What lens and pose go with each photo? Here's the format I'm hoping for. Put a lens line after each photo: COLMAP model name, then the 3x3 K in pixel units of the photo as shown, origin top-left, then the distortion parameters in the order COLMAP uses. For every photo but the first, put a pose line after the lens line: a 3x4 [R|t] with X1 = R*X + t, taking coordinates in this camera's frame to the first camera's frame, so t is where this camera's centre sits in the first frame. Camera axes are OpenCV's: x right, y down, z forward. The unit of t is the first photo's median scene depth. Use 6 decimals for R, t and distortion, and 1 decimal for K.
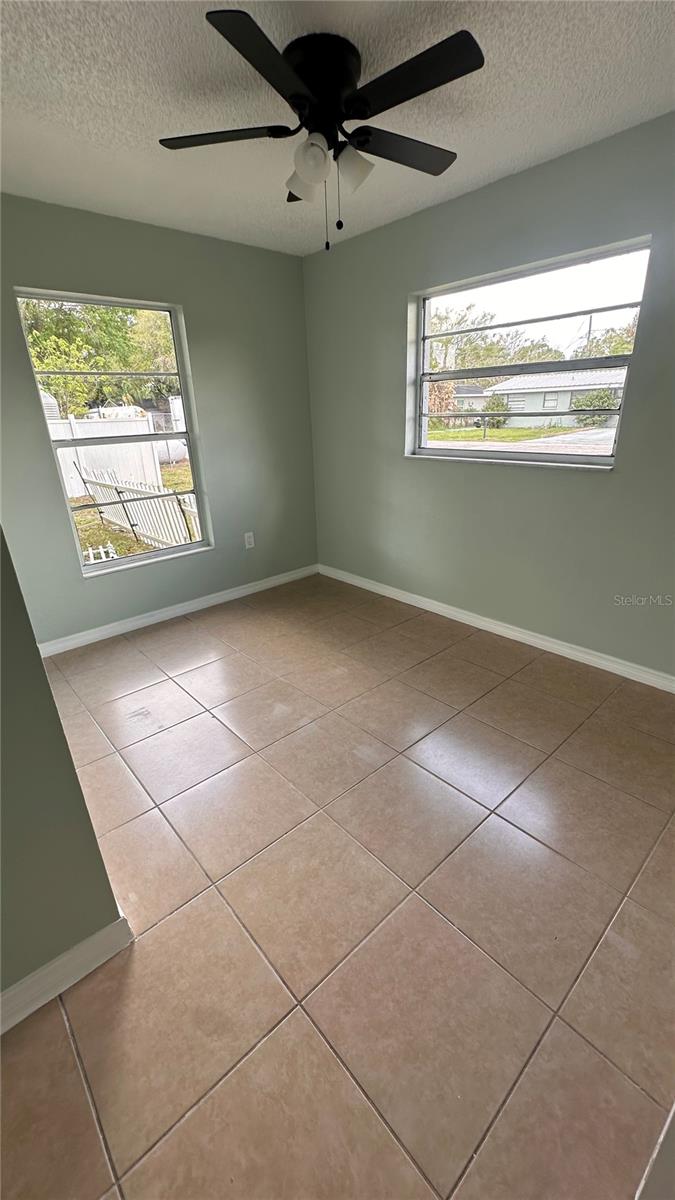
lens RADIAL K [[481.6, 0, 341.7], [0, 481.6, 600.3], [0, 0, 1]] dist [0.002636, 0.000082]
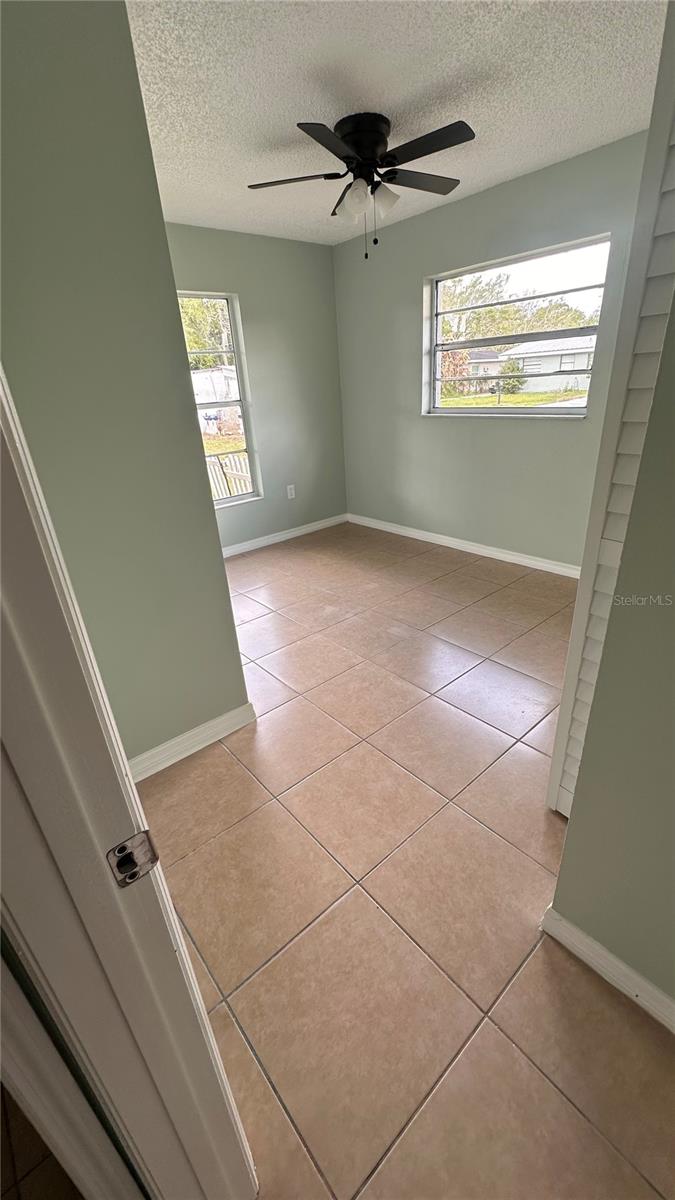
lens RADIAL K [[481.6, 0, 340.3], [0, 481.6, 599.1], [0, 0, 1]] dist [0.002636, 0.000082]
pose [[0.999265, -0.016300, -0.034689, -0.042624], [0.018004, 0.998618, 0.049382, 0.109485], [0.033836, -0.049970, 0.998177, -0.260642]]
